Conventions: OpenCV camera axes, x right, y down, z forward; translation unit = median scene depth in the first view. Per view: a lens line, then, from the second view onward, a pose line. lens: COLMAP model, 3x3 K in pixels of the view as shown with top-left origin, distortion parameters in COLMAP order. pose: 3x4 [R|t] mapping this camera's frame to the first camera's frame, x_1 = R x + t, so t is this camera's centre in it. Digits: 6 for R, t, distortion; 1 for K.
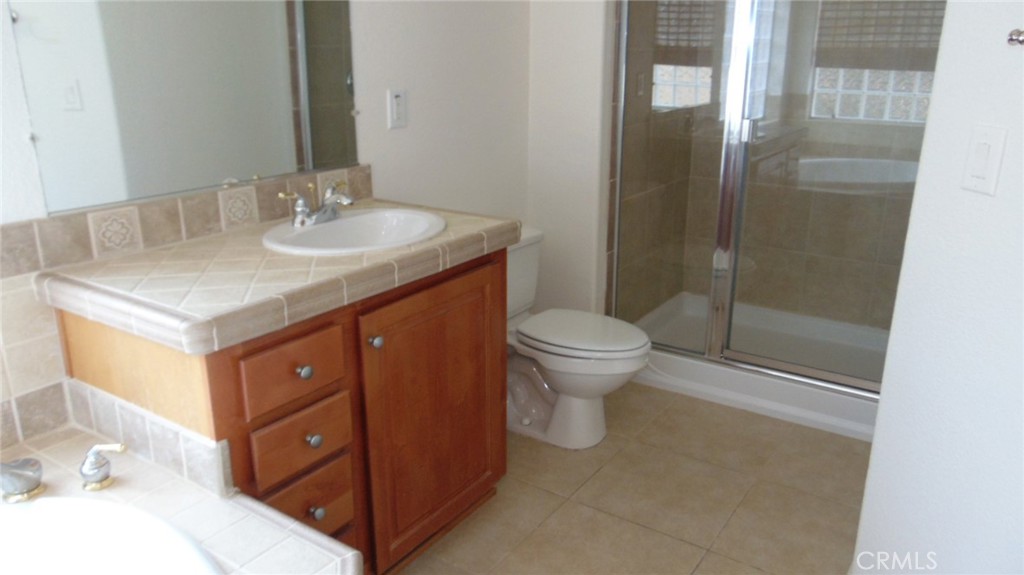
lens RADIAL K [[759.0, 0, 515.8], [0, 759.0, 284.4], [0, 0, 1]] dist [-0.009374, 0.000089]
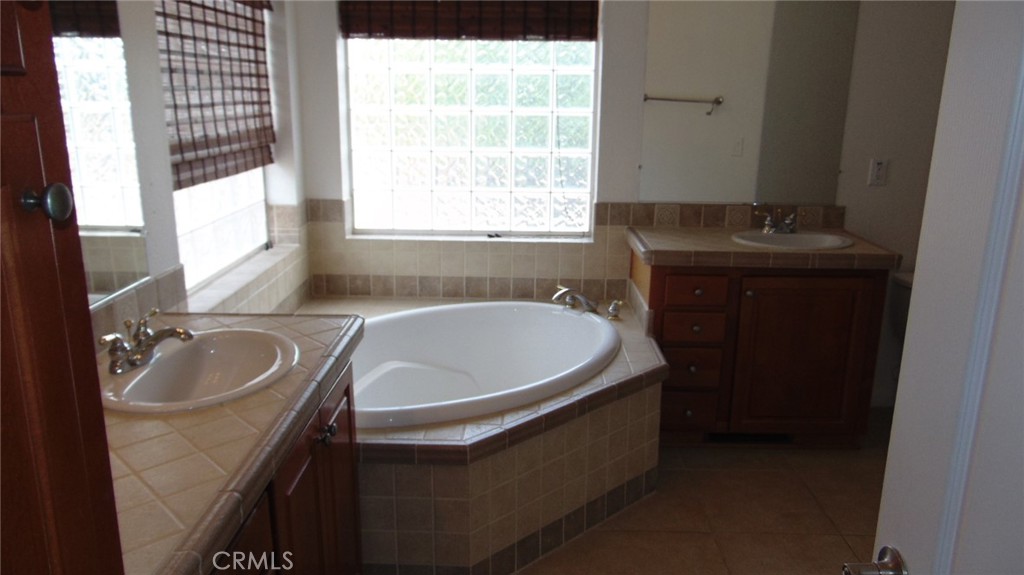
lens RADIAL K [[759.0, 0, 515.8], [0, 759.0, 284.4], [0, 0, 1]] dist [-0.009374, 0.000089]
pose [[0.561050, 0.213345, -0.799817, 0.950340], [-0.257925, 0.963172, 0.075991, 0.061211], [0.786573, 0.163658, 0.595415, -0.527923]]
